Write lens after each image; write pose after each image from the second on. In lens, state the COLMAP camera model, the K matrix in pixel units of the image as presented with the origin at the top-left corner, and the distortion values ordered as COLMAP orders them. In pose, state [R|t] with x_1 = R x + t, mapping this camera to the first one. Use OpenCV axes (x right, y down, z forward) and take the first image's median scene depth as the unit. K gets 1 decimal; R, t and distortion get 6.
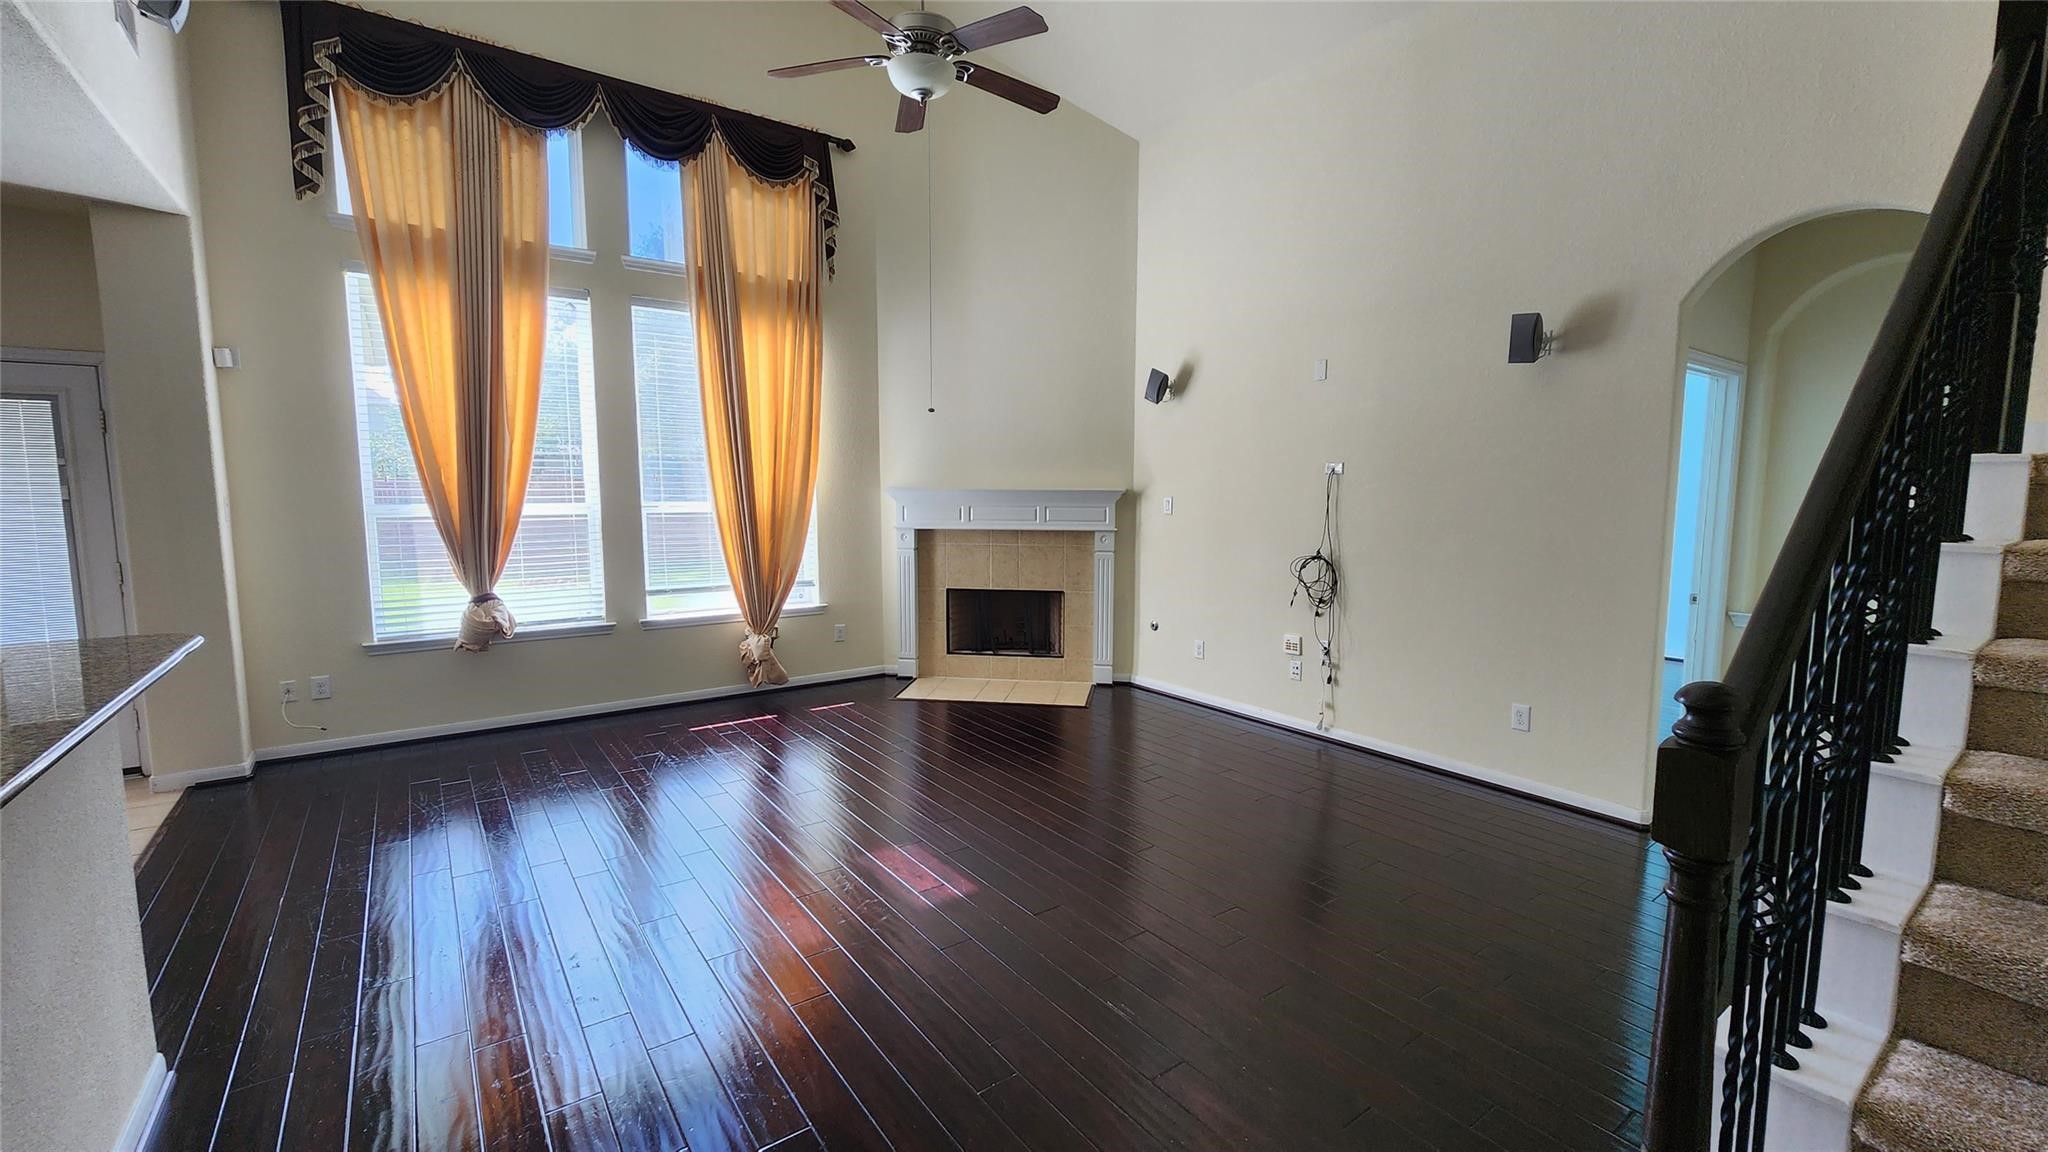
lens RADIAL K [[834.0, 0, 1028.2], [0, 834.0, 567.5], [0, 0, 1]] dist [0.001964, 0.000118]
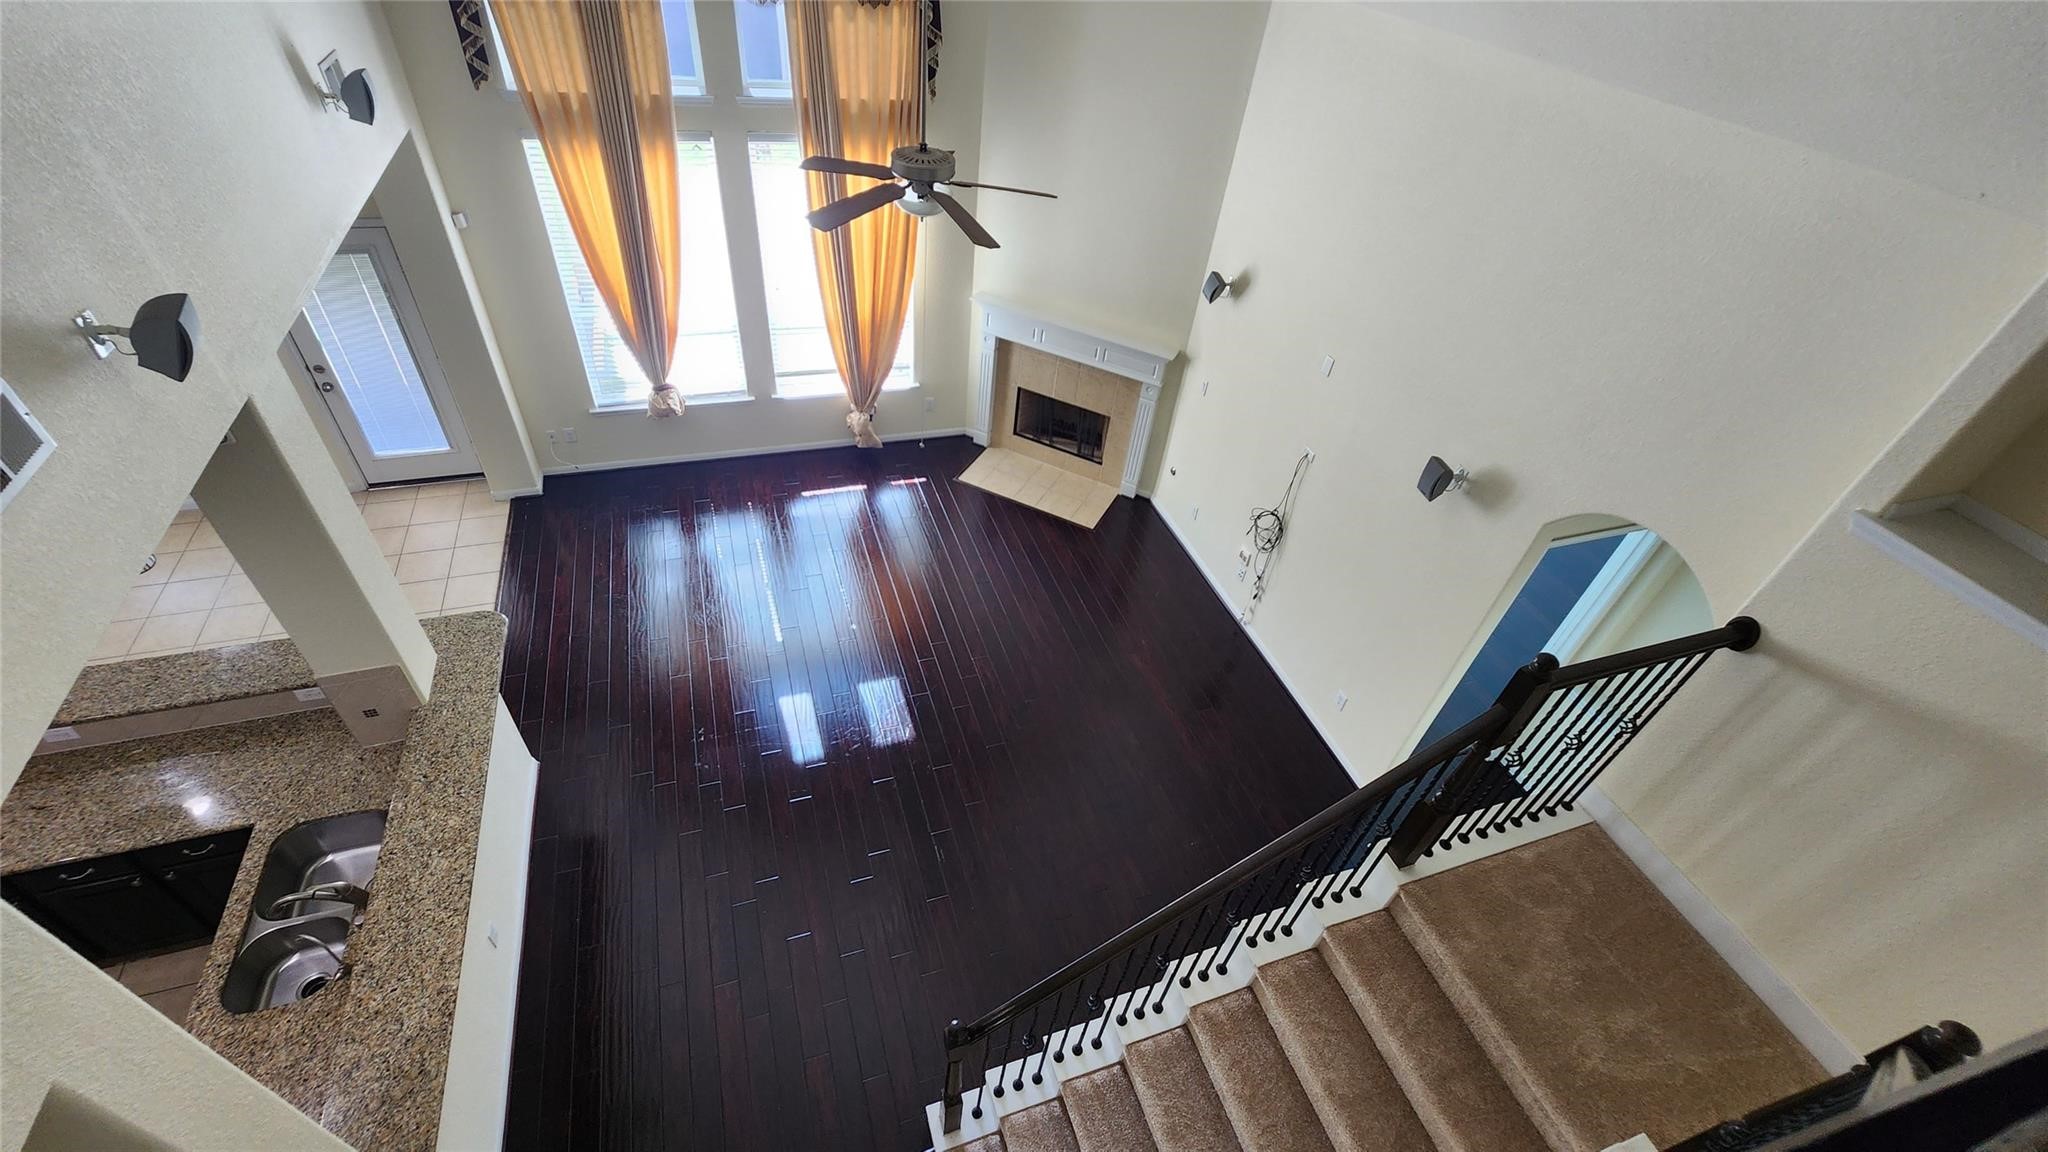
lens RADIAL K [[833.3, 0, 1033.9], [0, 833.3, 585.2], [0, 0, 1]] dist [-0.014946, -0.000262]
pose [[0.955761, 0.260273, -0.137033, 0.176199], [-0.131618, 0.795052, 0.592088, -0.505251], [0.263053, -0.547859, 0.794137, -0.086404]]
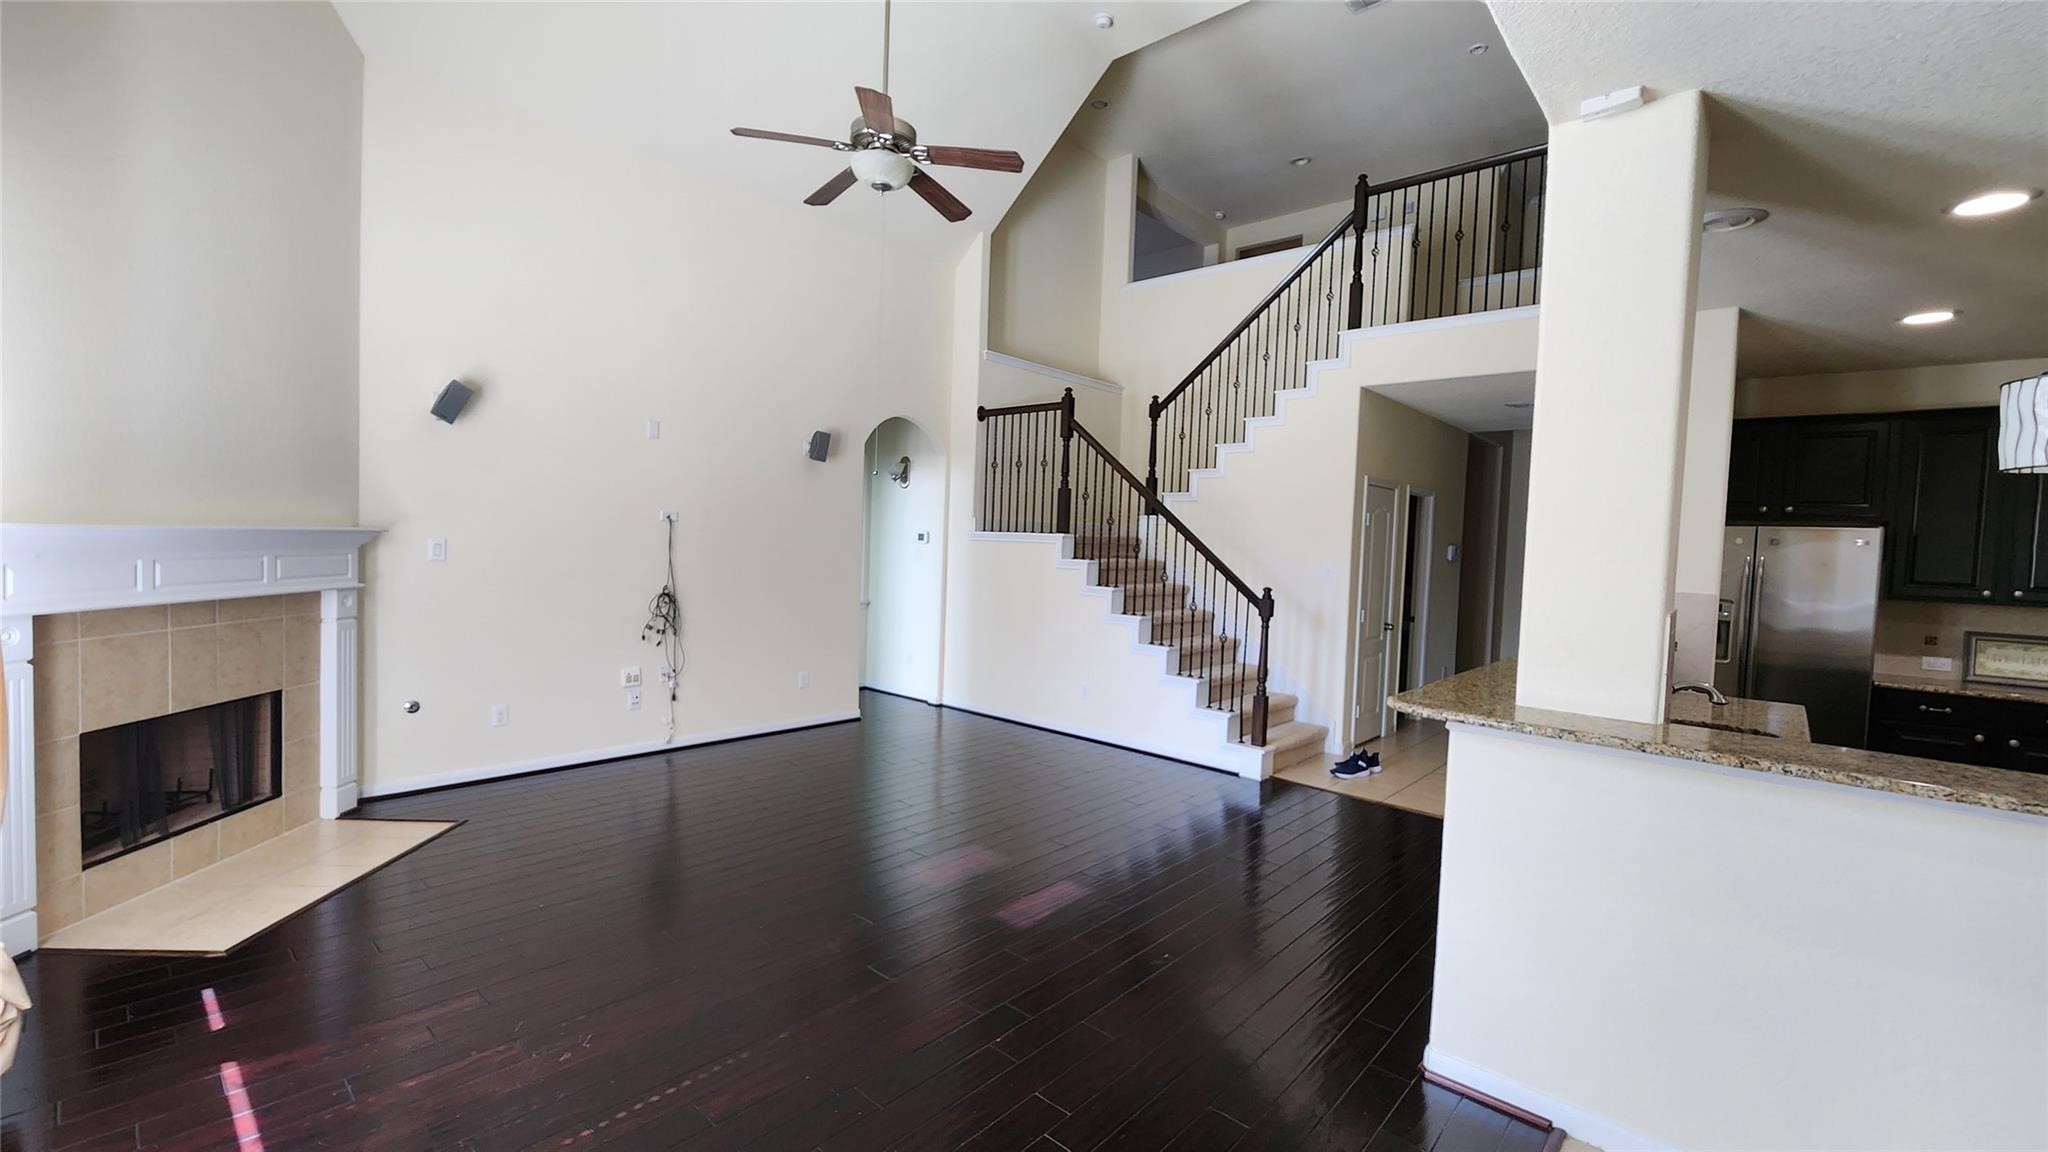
lens RADIAL K [[863.7, 0, 1024.0], [0, 863.7, 576.0], [0, 0, 1]] dist [0.000000, -0.000107]
pose [[-0.200296, -0.055863, 0.978142, -0.768142], [0.061358, 0.995698, 0.069430, -0.074024], [-0.977812, 0.073924, -0.196006, 0.628641]]
